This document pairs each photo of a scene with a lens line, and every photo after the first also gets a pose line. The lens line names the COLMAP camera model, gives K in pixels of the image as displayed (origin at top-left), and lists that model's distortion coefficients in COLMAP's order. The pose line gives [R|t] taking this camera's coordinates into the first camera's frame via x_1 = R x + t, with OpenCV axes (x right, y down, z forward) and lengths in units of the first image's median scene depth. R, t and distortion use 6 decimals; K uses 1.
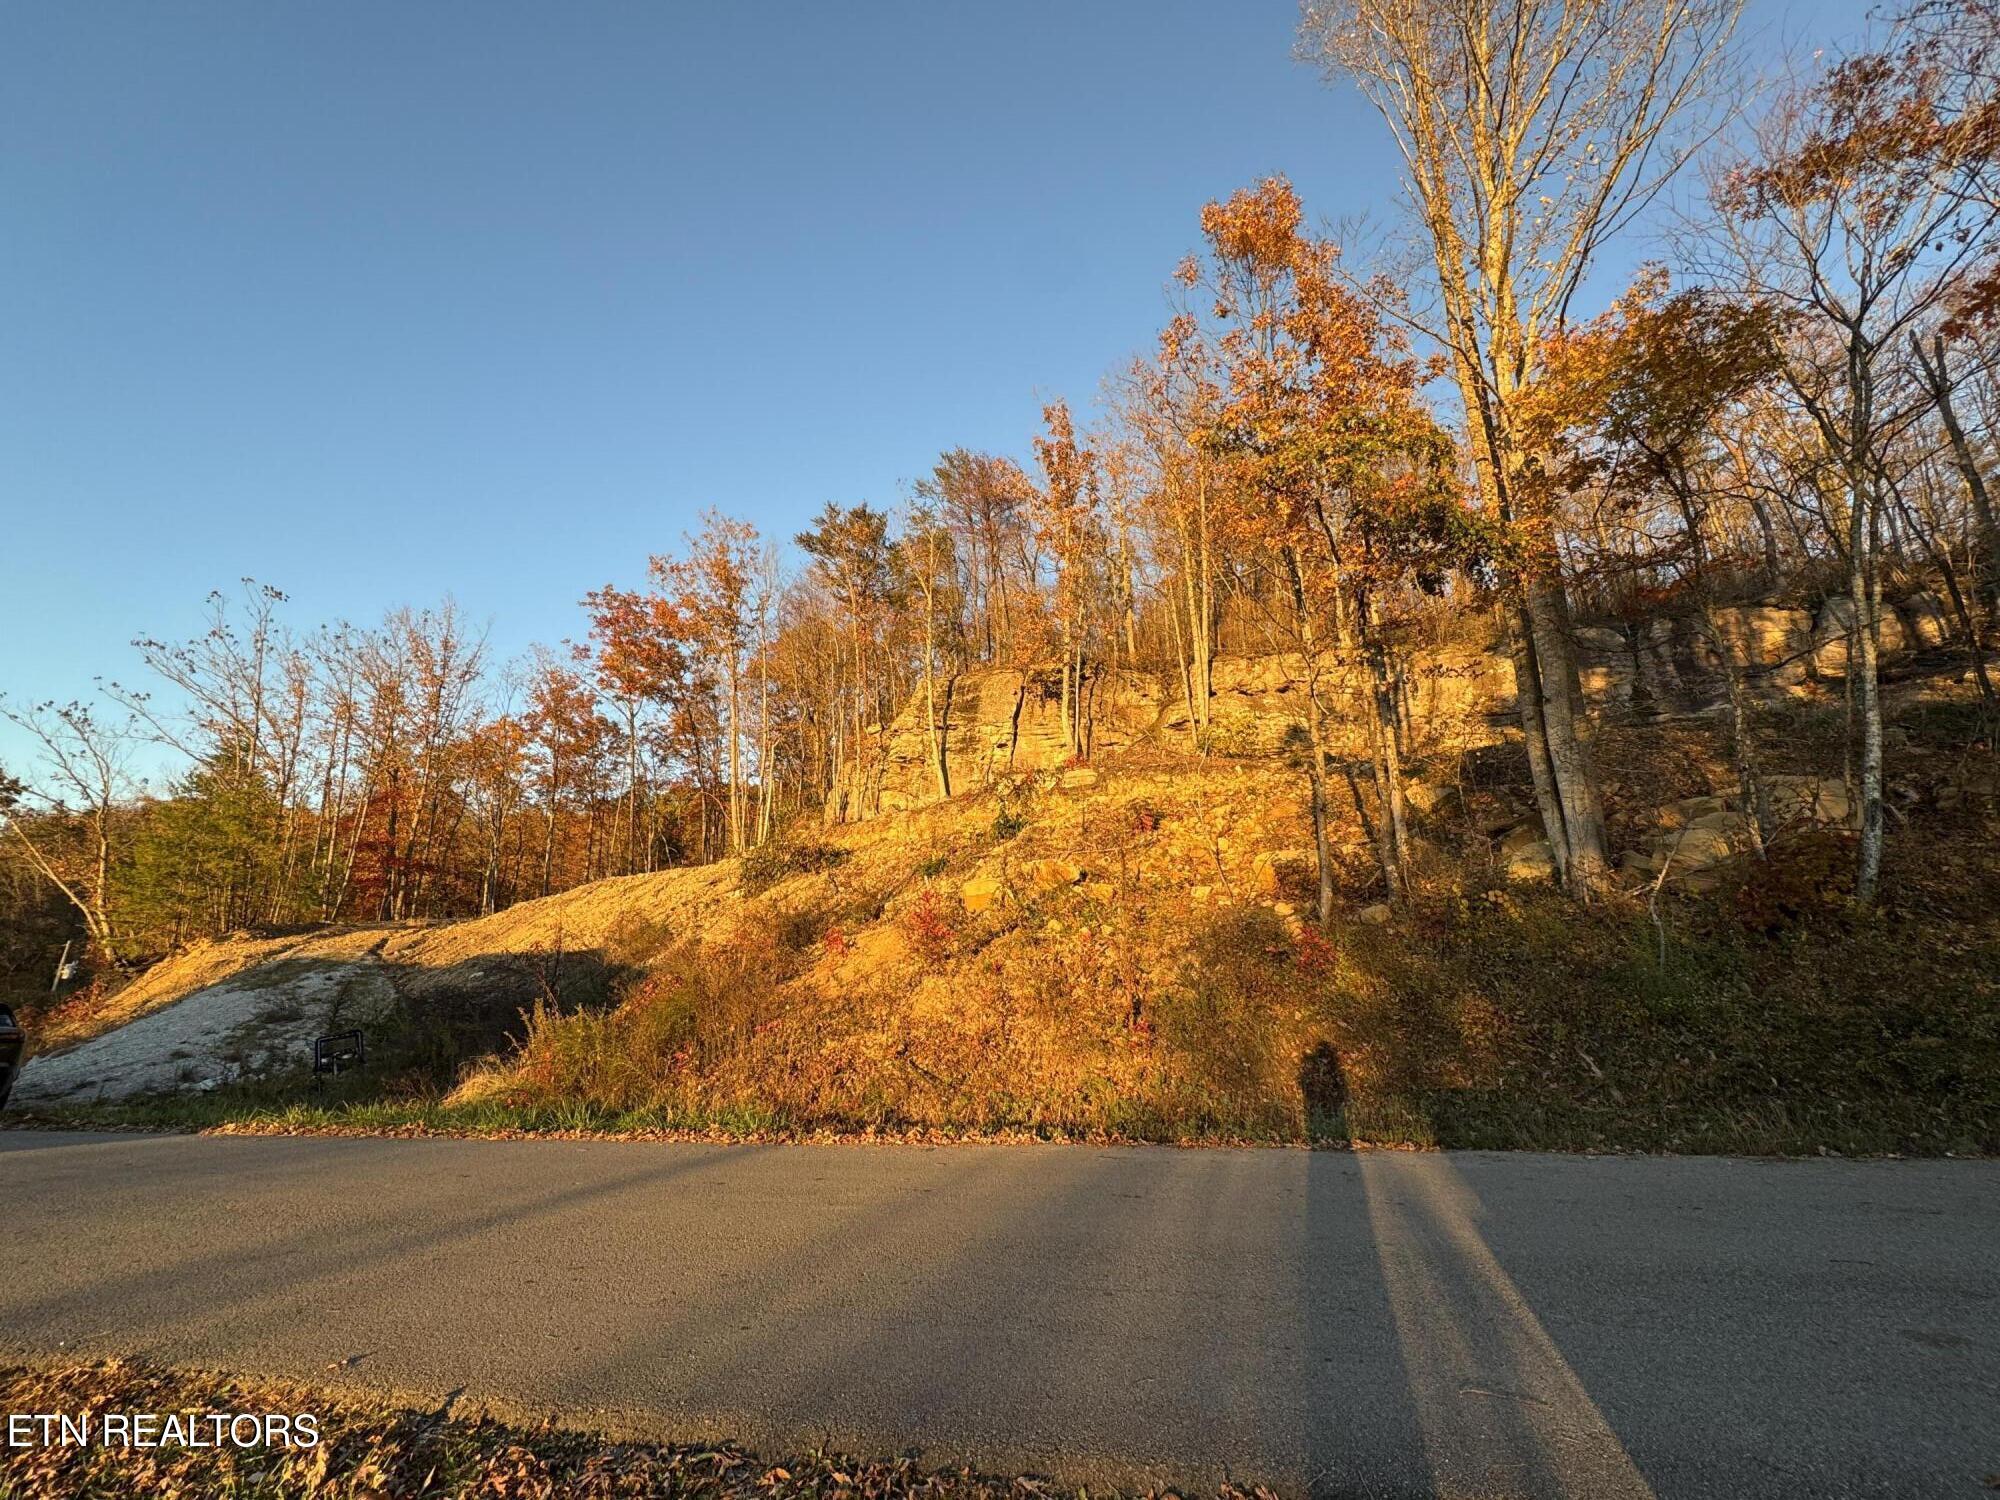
lens RADIAL K [[792.6, 0, 1000.0], [0, 792.6, 750.0], [0, 0, 1]] dist [-0.001208, 0.000313]
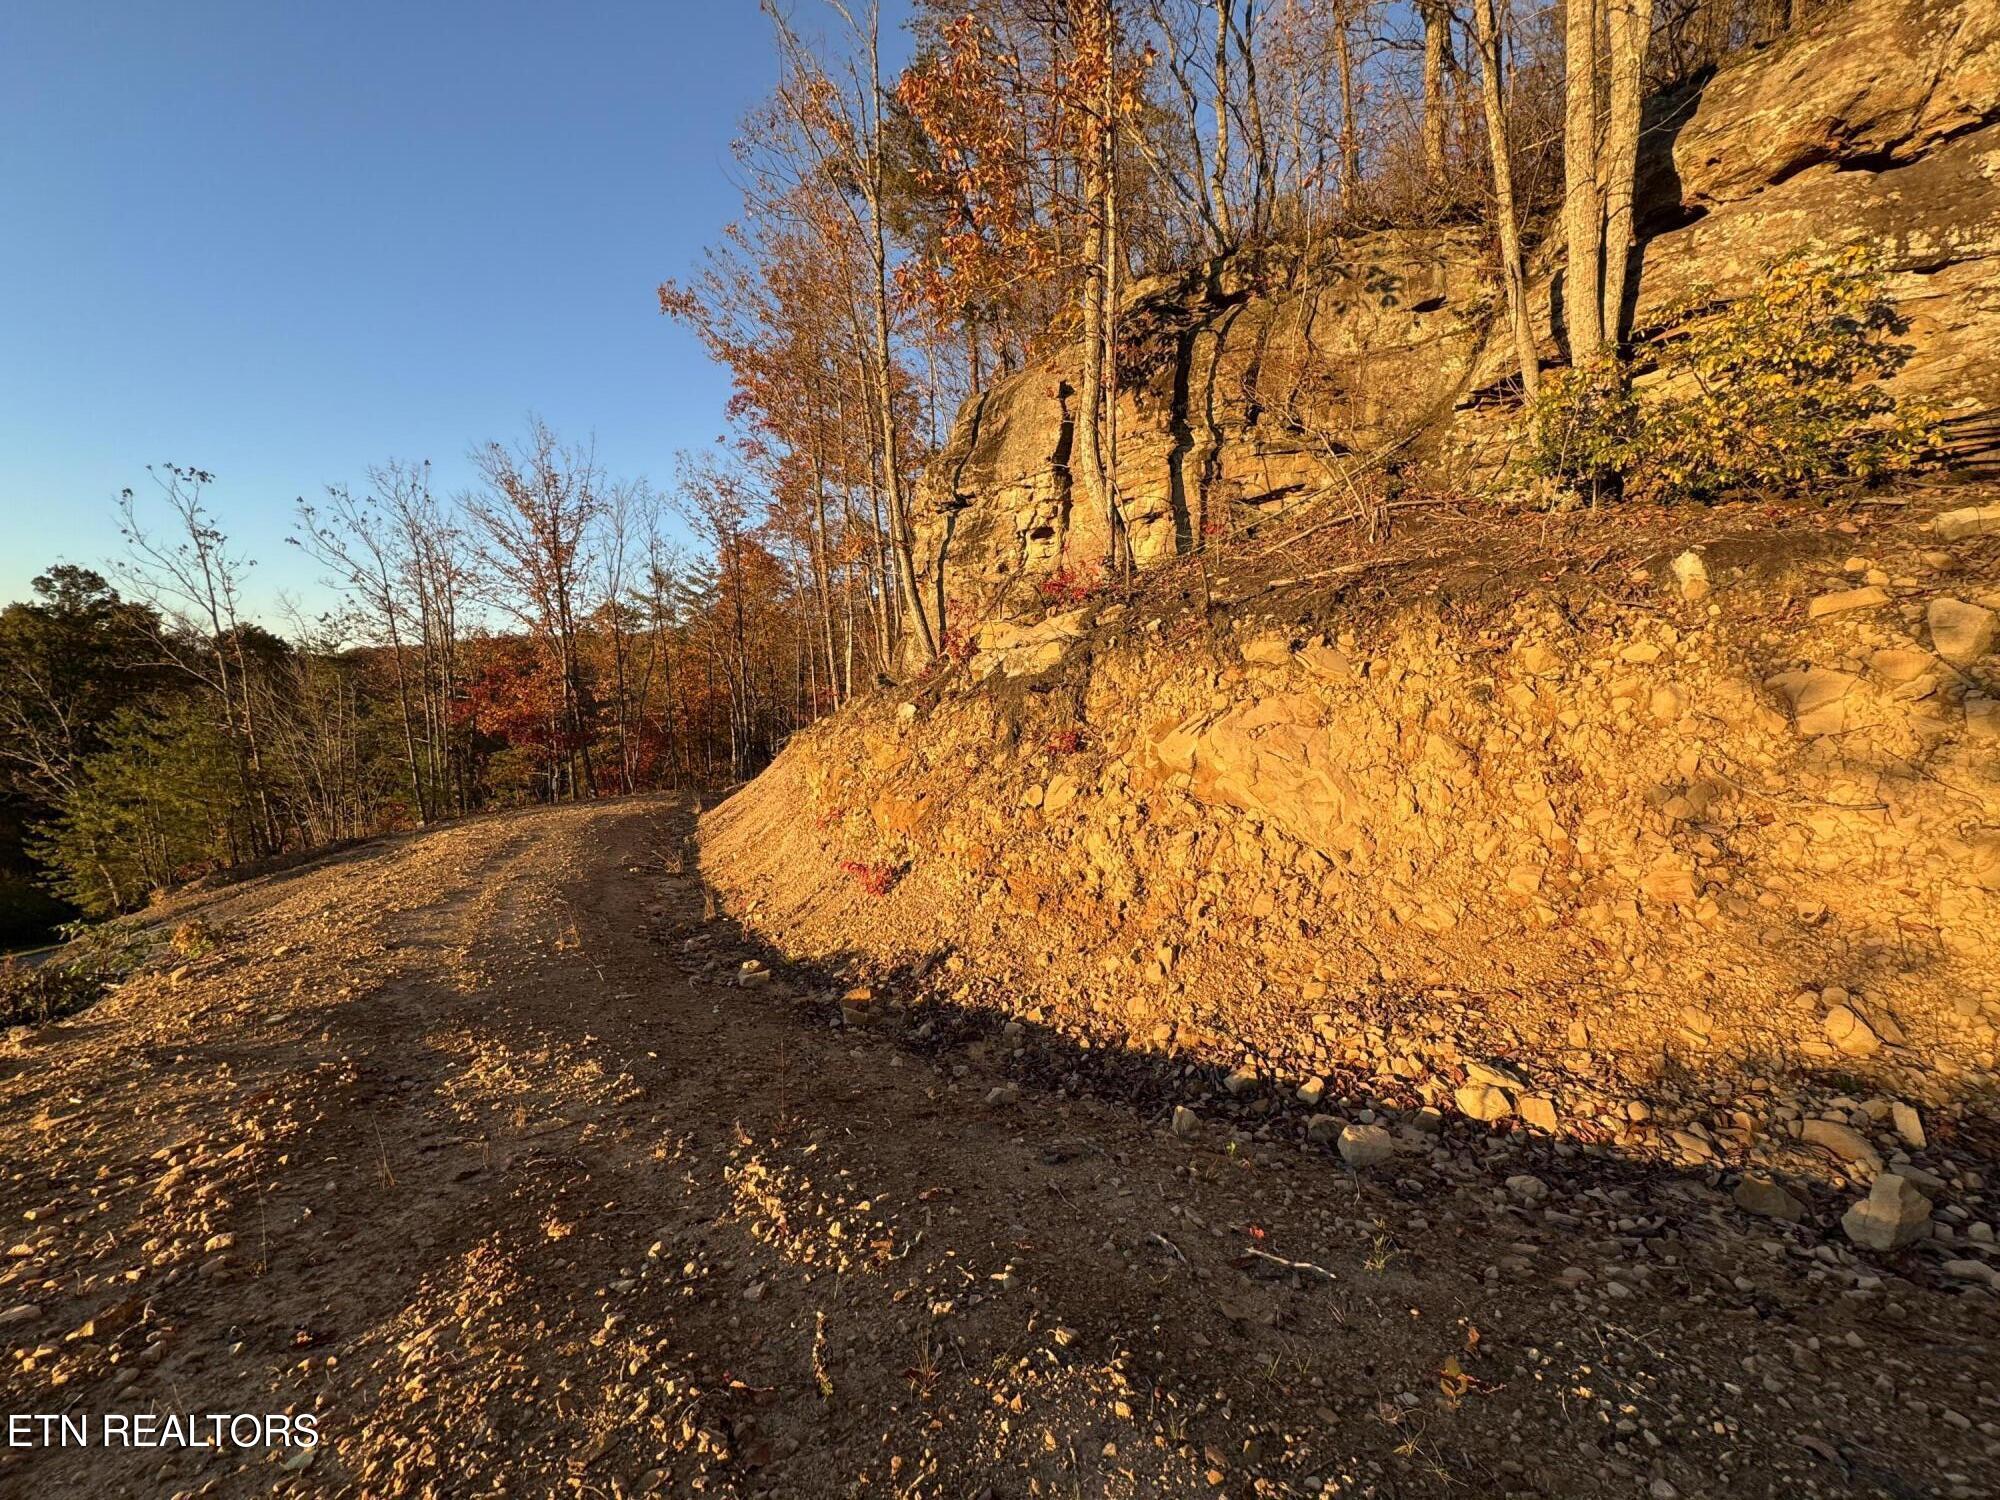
lens RADIAL K [[792.6, 0, 1000.0], [0, 792.6, 750.0], [0, 0, 1]] dist [-0.001208, 0.000313]
pose [[0.834626, 0.014021, -0.550638, 0.224012], [0.168828, 0.945049, 0.279964, -0.017998], [0.524305, -0.326628, 0.786395, 0.608360]]
